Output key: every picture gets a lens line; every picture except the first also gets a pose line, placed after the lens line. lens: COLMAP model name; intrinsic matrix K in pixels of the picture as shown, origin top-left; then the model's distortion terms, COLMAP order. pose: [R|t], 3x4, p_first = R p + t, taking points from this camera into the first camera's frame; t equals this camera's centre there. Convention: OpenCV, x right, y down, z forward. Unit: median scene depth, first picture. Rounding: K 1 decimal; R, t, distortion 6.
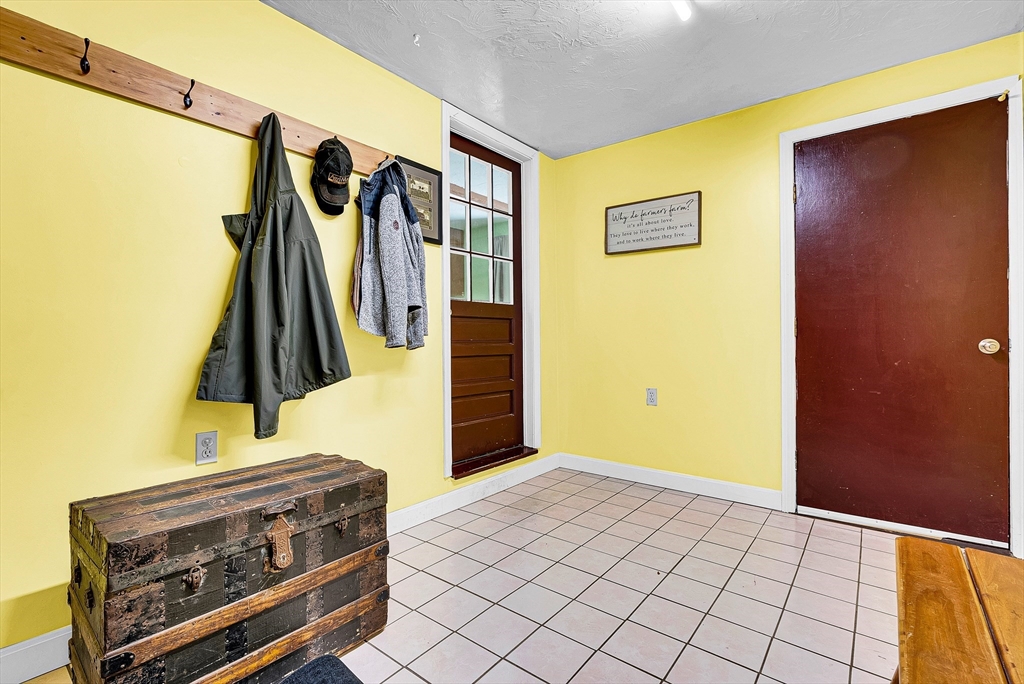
lens RADIAL K [[467.3, 0, 507.0], [0, 467.3, 335.5], [0, 0, 1]] dist [-0.004019, 0.000513]
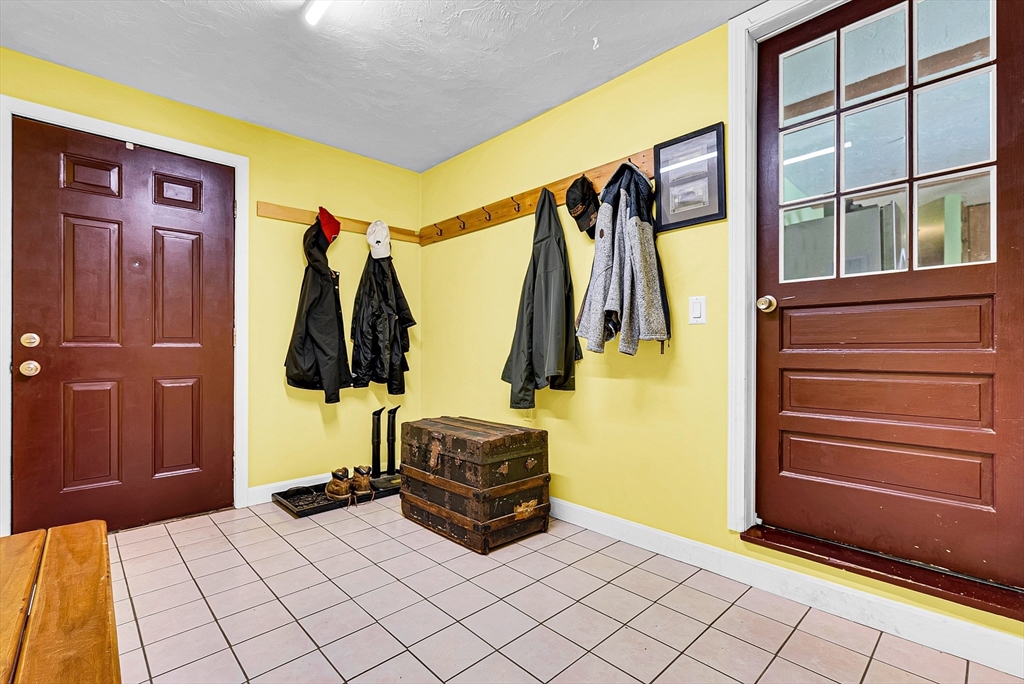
lens RADIAL K [[467.3, 0, 507.0], [0, 467.3, 335.5], [0, 0, 1]] dist [-0.004019, 0.000513]
pose [[-0.147523, -0.015391, -0.988939, 1.210306], [0.020477, 0.999617, -0.018612, 0.005106], [0.988847, -0.022996, -0.147151, 1.410583]]
